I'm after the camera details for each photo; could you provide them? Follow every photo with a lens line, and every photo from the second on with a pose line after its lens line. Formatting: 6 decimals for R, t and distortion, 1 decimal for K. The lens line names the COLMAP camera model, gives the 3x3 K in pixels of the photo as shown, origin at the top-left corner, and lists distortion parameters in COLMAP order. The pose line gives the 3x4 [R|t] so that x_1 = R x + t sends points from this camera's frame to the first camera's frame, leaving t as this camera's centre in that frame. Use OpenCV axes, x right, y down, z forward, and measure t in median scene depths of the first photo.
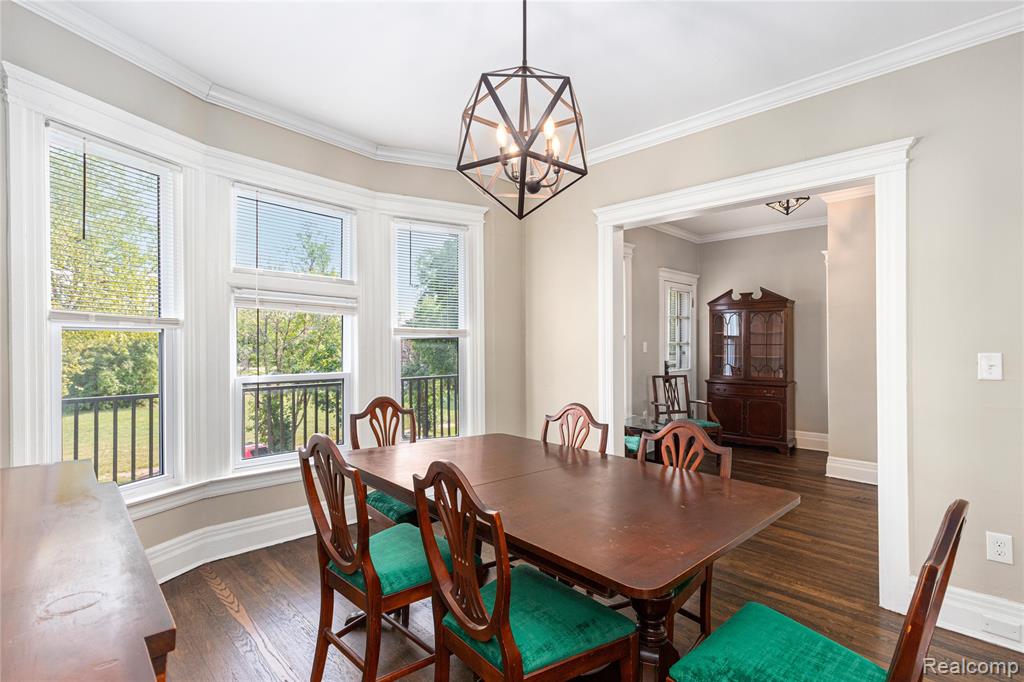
lens RADIAL K [[477.9, 0, 512.5], [0, 477.9, 339.3], [0, 0, 1]] dist [0.000250, 0.000733]
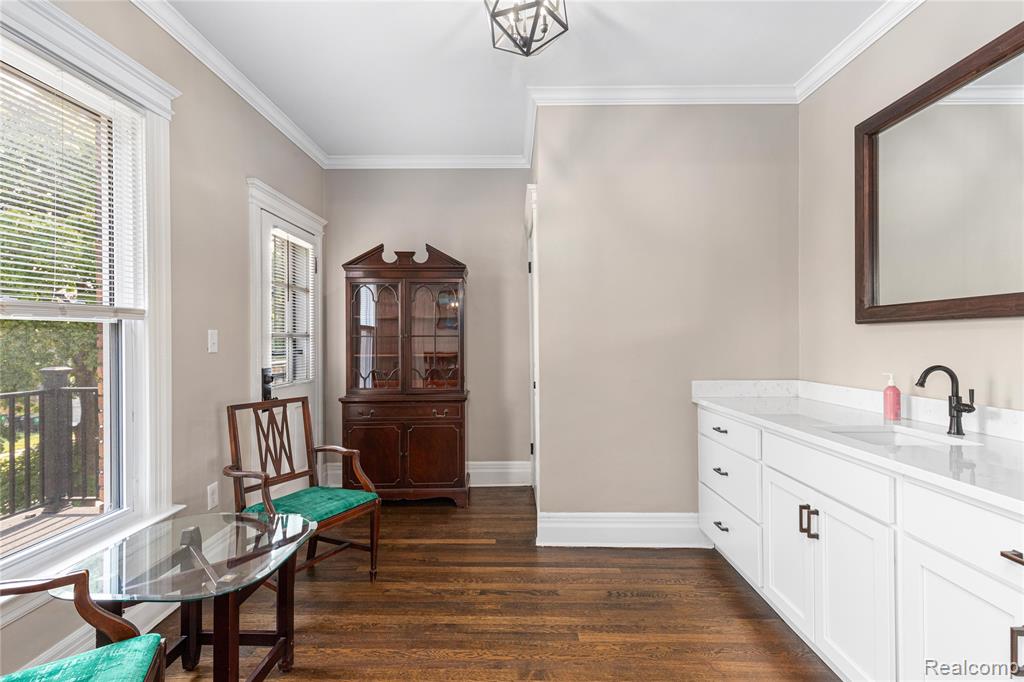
lens RADIAL K [[477.9, 0, 511.0], [0, 477.9, 339.3], [0, 0, 1]] dist [0.000250, 0.000733]
pose [[0.721078, -0.005980, 0.692829, 0.163245], [-0.001619, 0.999945, 0.010316, 0.008667], [-0.692852, -0.008561, 0.721029, 0.467521]]
